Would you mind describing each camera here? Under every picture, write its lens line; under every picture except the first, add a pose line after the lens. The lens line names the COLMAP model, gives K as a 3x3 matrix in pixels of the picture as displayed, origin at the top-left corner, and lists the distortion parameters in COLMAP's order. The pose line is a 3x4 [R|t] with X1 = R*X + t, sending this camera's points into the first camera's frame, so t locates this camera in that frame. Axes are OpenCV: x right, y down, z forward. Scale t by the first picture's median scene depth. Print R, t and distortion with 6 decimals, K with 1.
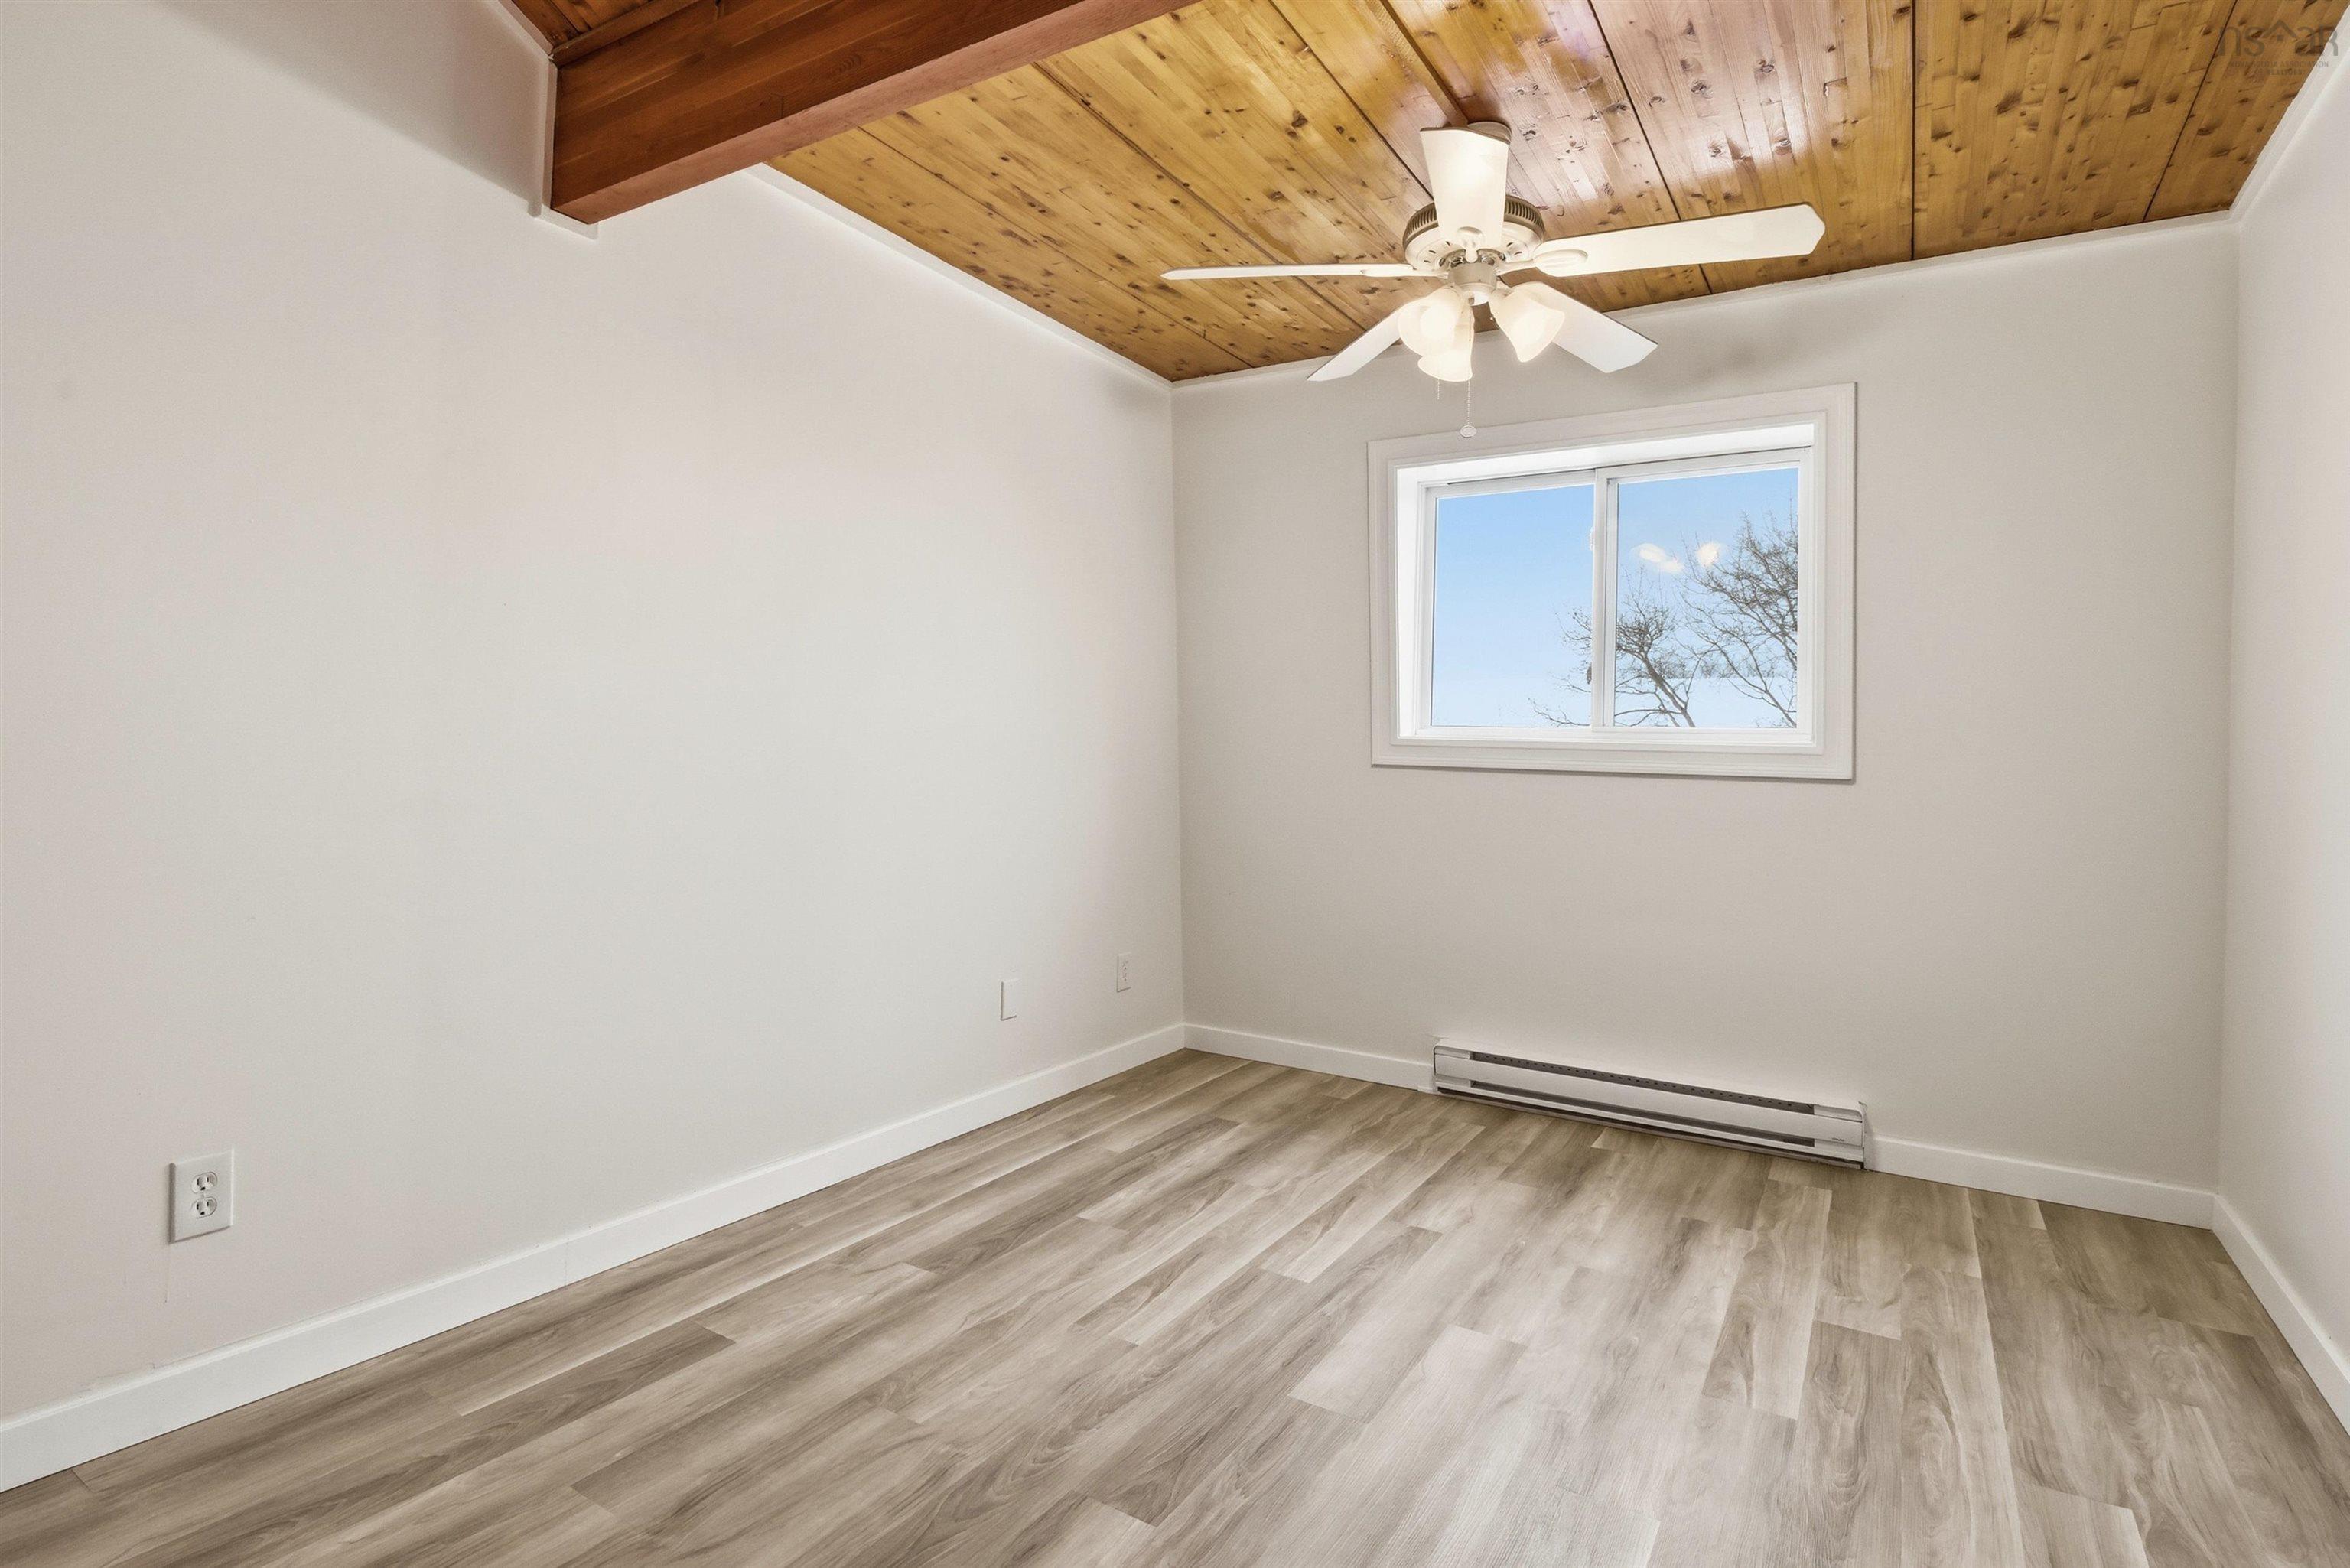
lens RADIAL K [[1102.4, 0, 1204.1], [0, 1102.4, 764.1], [0, 0, 1]] dist [0.000717, -0.012708]
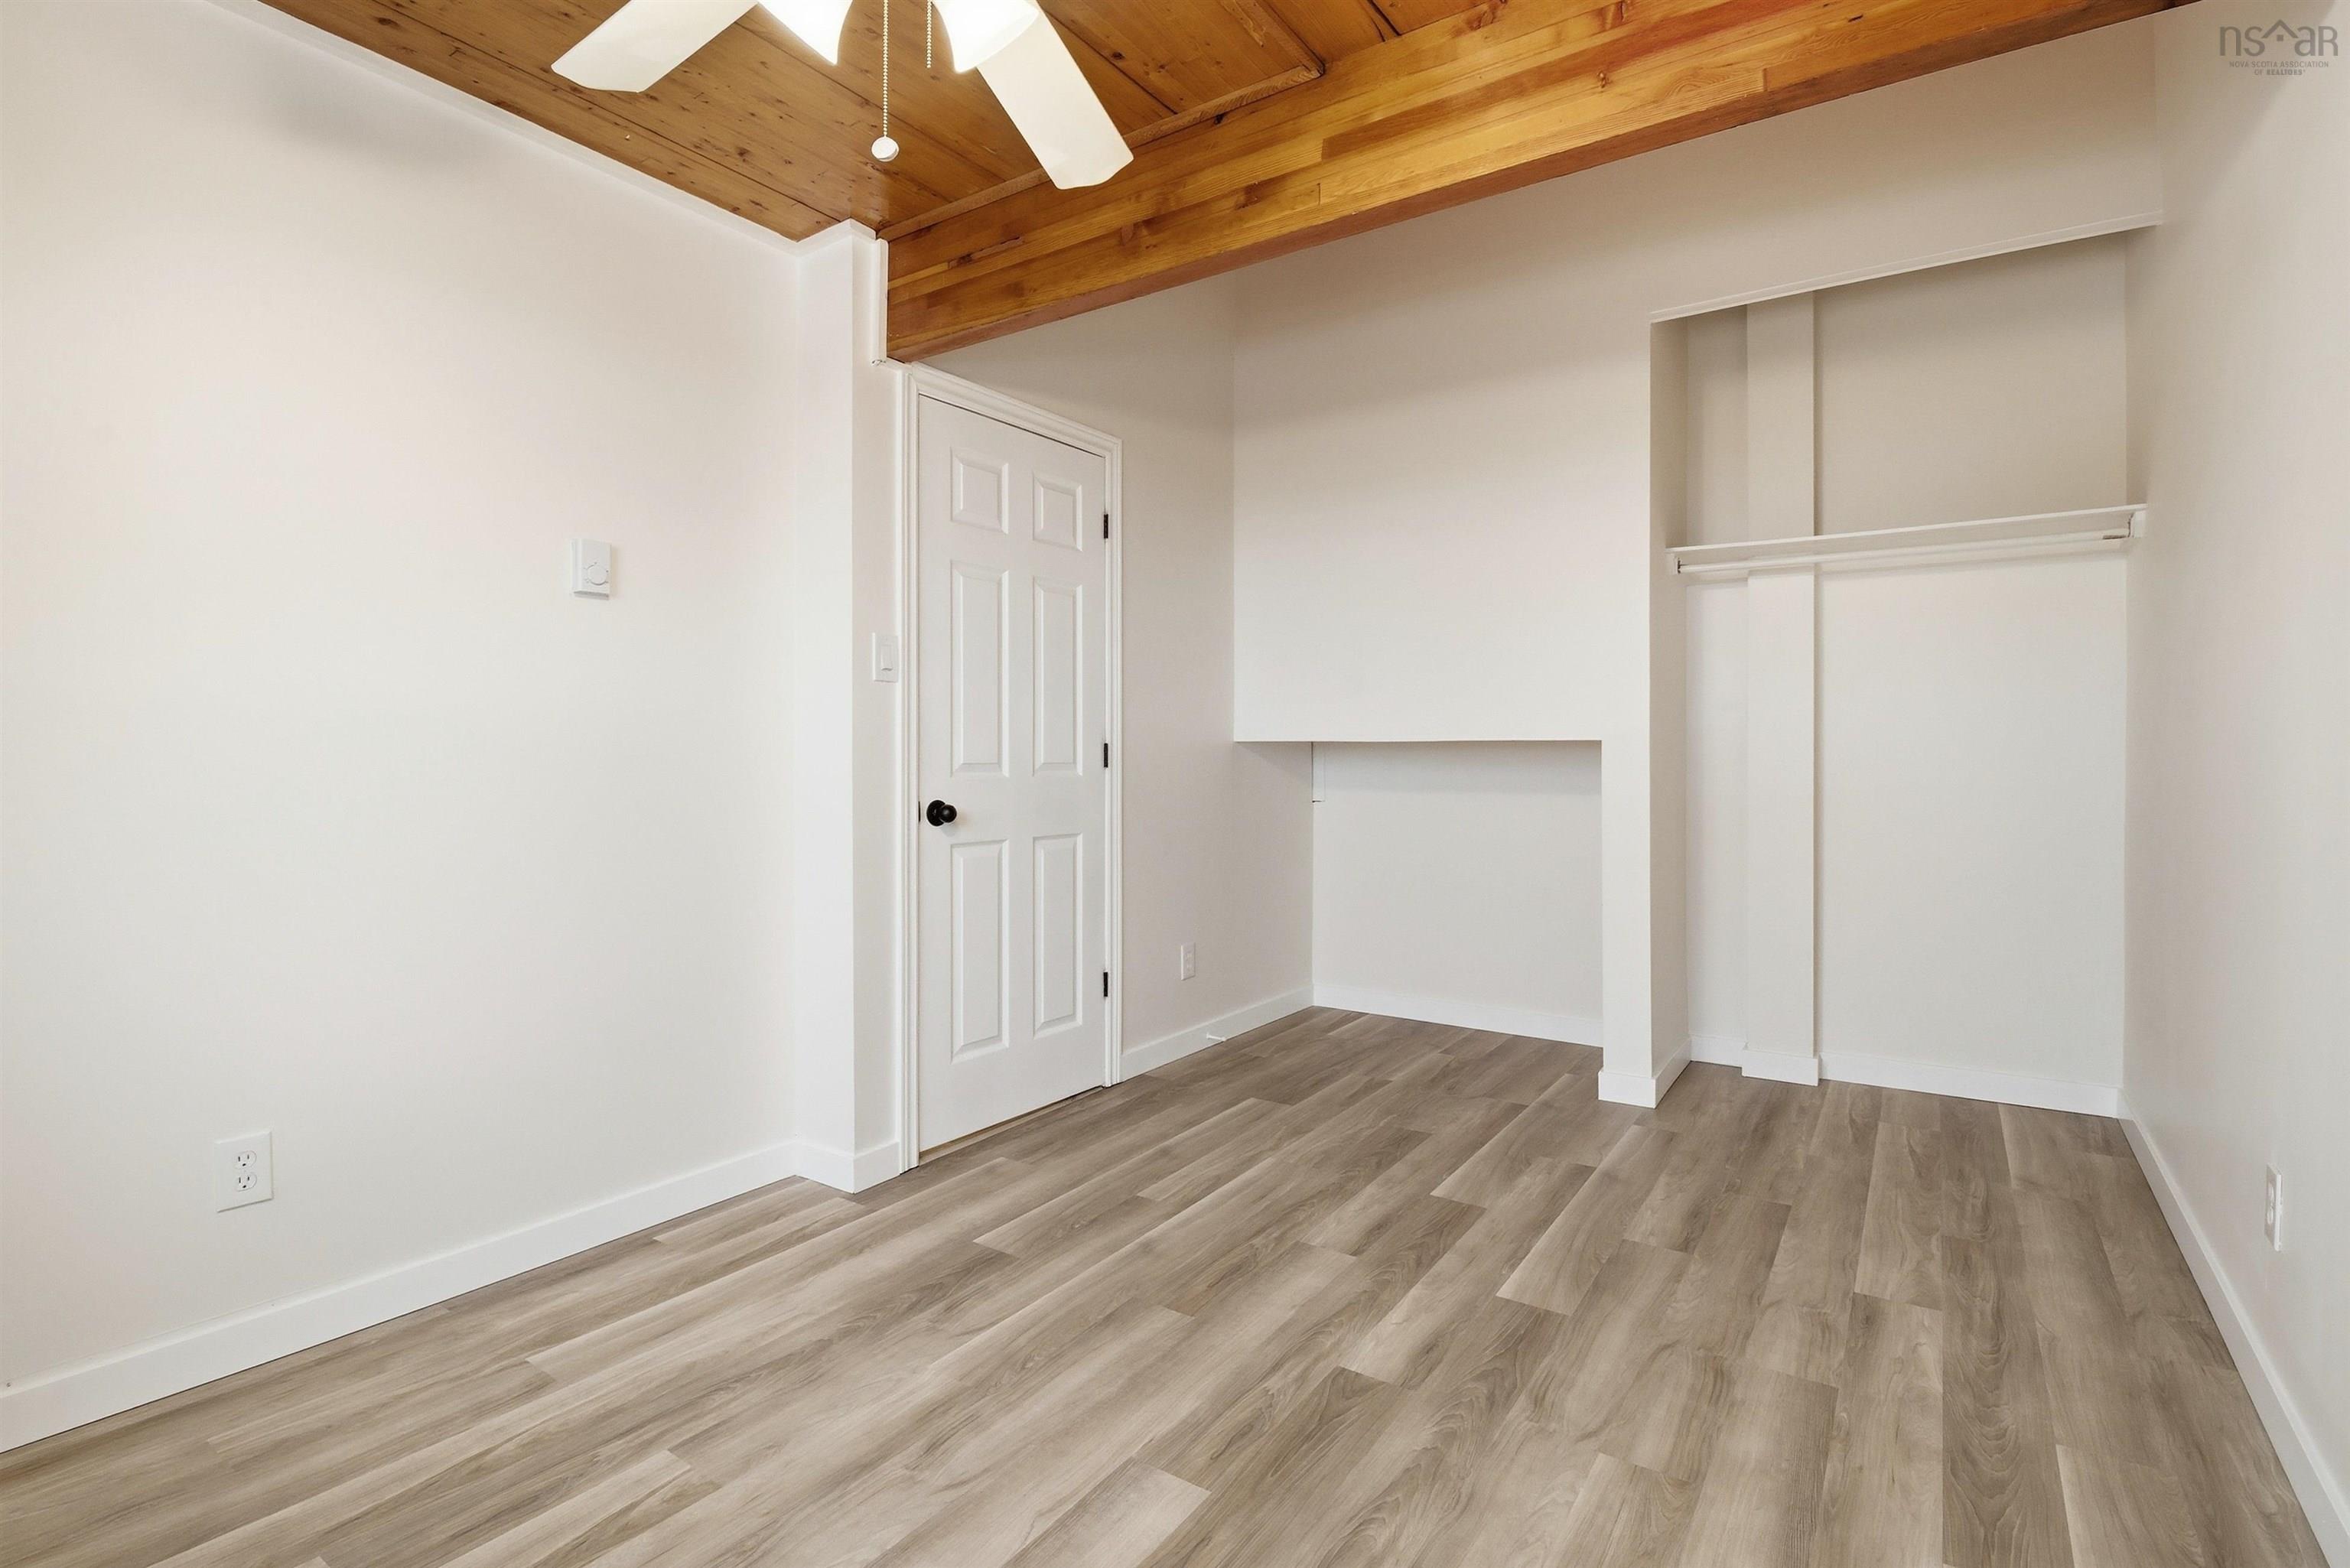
lens RADIAL K [[1102.4, 0, 1204.1], [0, 1102.4, 764.1], [0, 0, 1]] dist [0.000717, -0.012708]
pose [[-0.998526, -0.029497, 0.045555, 0.064058], [-0.028761, 0.999446, 0.016719, -0.011357], [-0.046023, 0.015384, -0.998822, 2.003407]]
